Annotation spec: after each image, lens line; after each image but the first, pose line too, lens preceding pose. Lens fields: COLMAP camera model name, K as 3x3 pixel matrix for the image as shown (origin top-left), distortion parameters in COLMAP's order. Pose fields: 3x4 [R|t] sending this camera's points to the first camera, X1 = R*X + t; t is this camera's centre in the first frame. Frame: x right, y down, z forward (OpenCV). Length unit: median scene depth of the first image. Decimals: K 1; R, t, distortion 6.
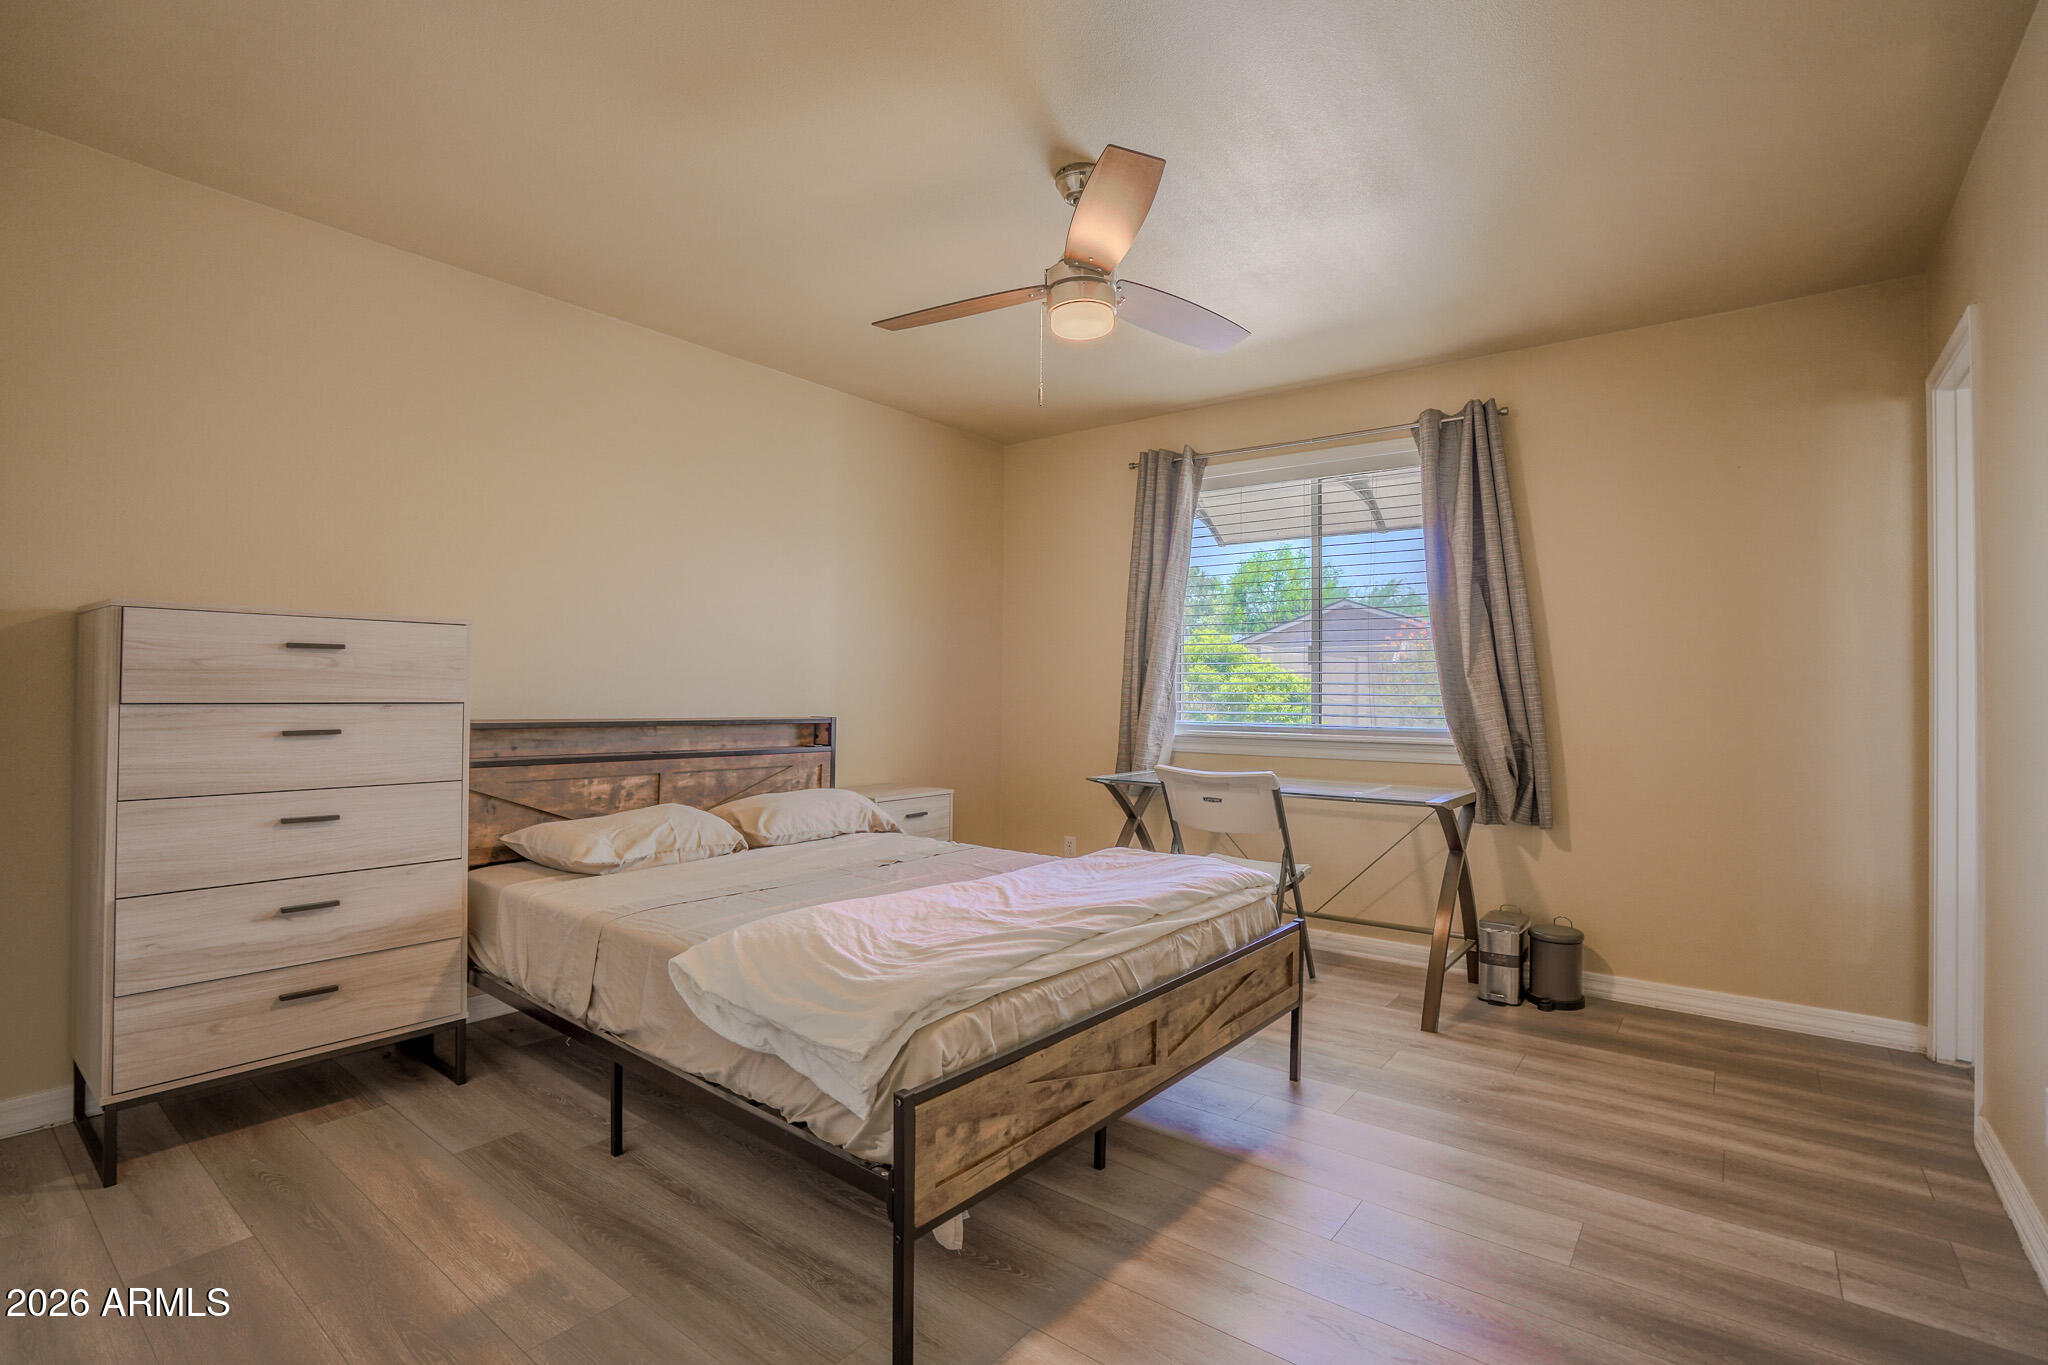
lens RADIAL K [[936.8, 0, 1024.8], [0, 936.8, 685.4], [0, 0, 1]] dist [-0.030381, 0.000011]
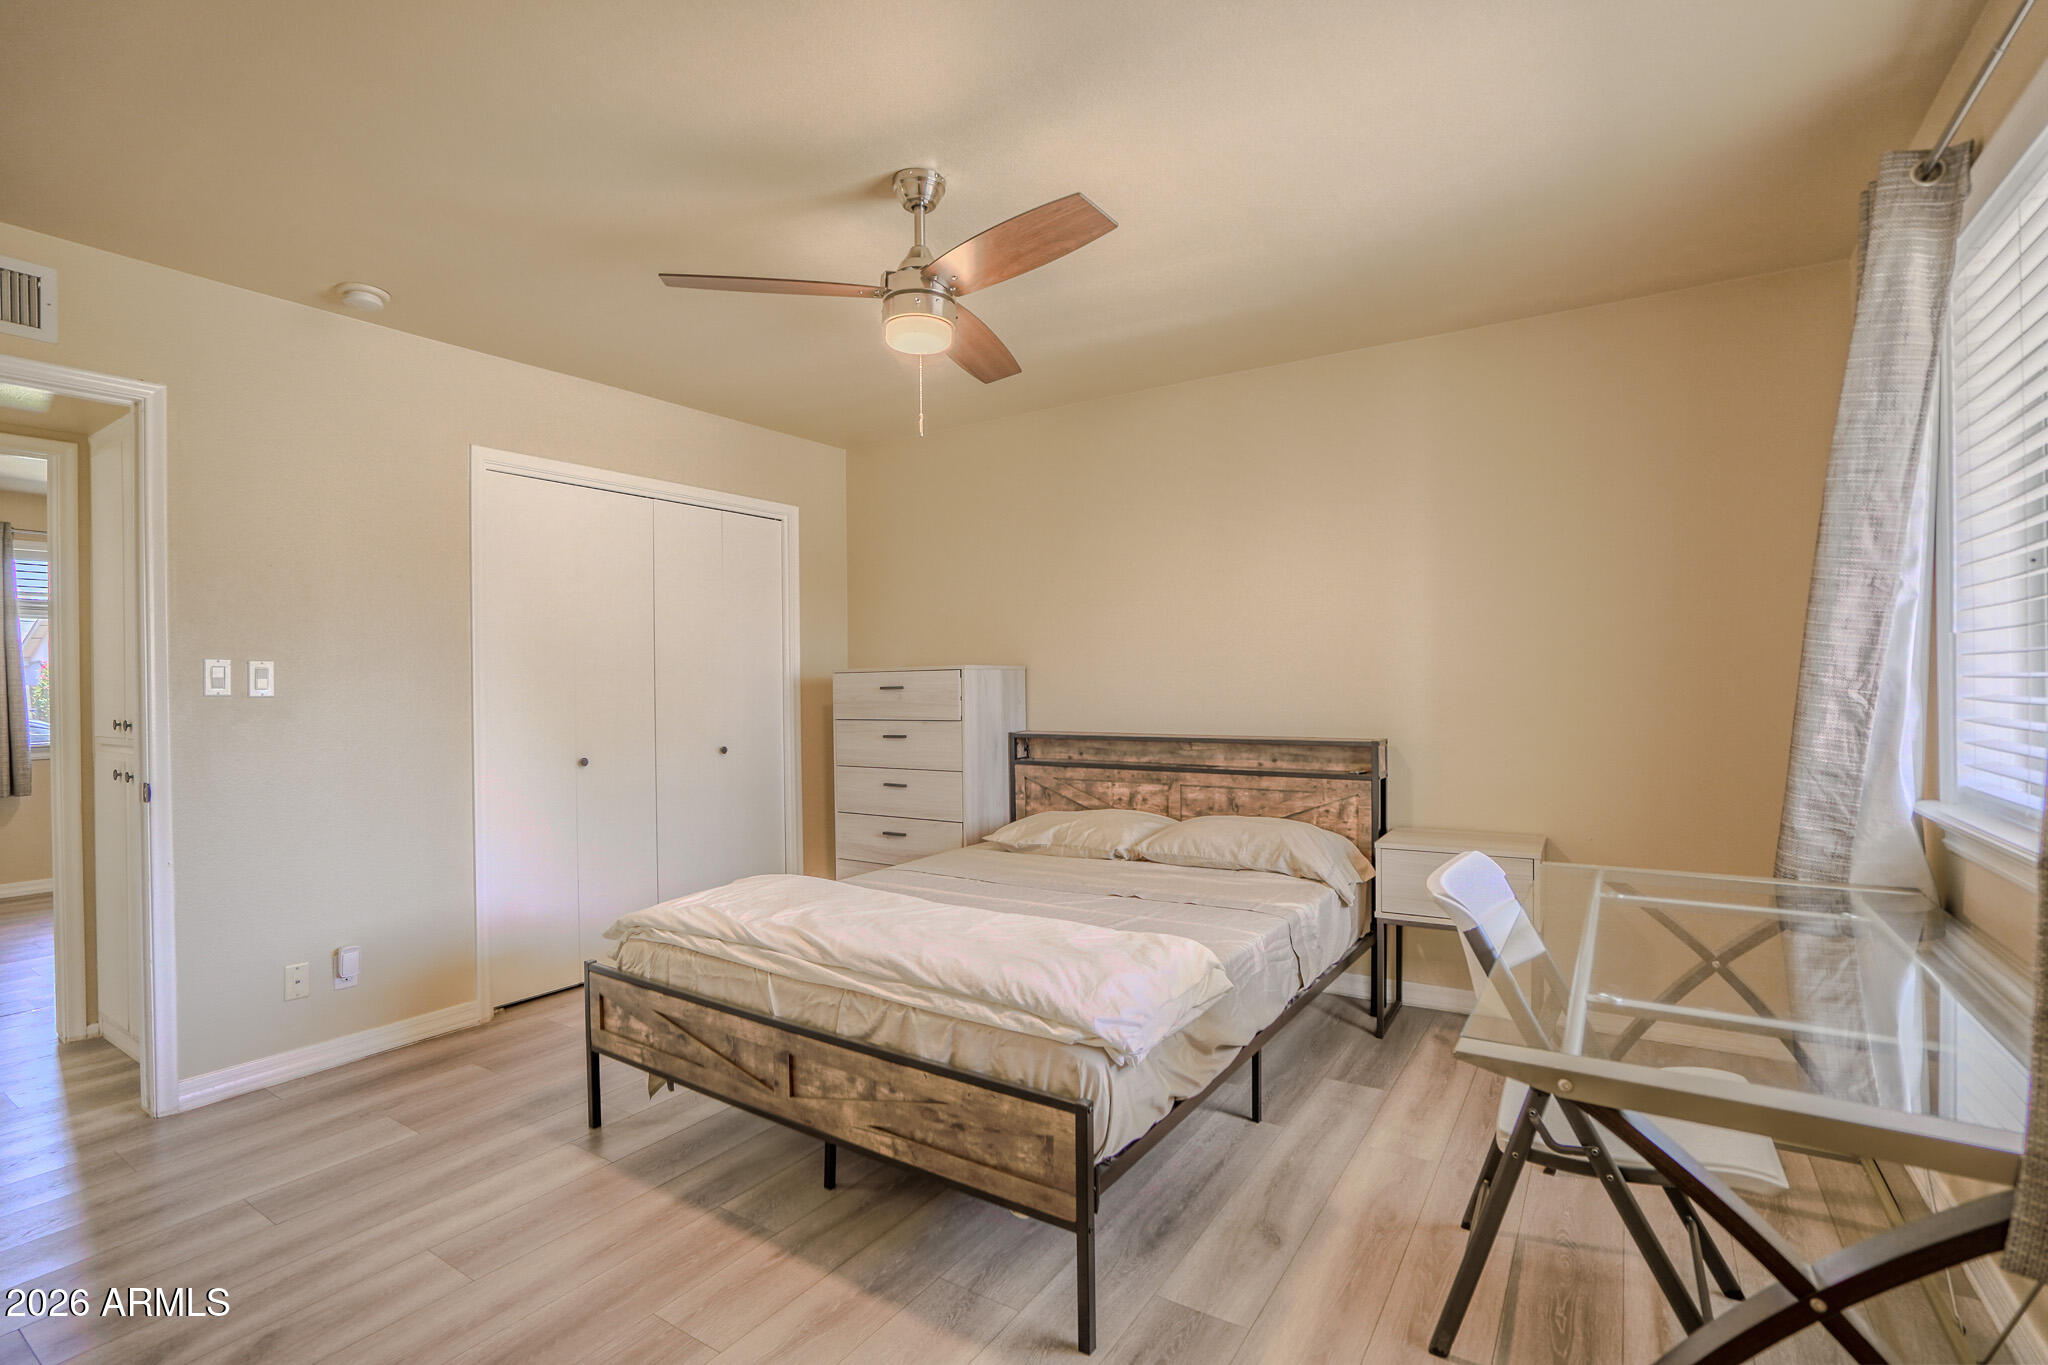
lens RADIAL K [[936.8, 0, 1023.3], [0, 936.8, 690.6], [0, 0, 1]] dist [-0.030381, 0.000011]
pose [[0.091370, -0.006580, -0.995795, 0.813782], [0.021799, 0.999752, -0.004606, -0.020221], [0.995578, -0.021286, 0.091491, 0.806919]]
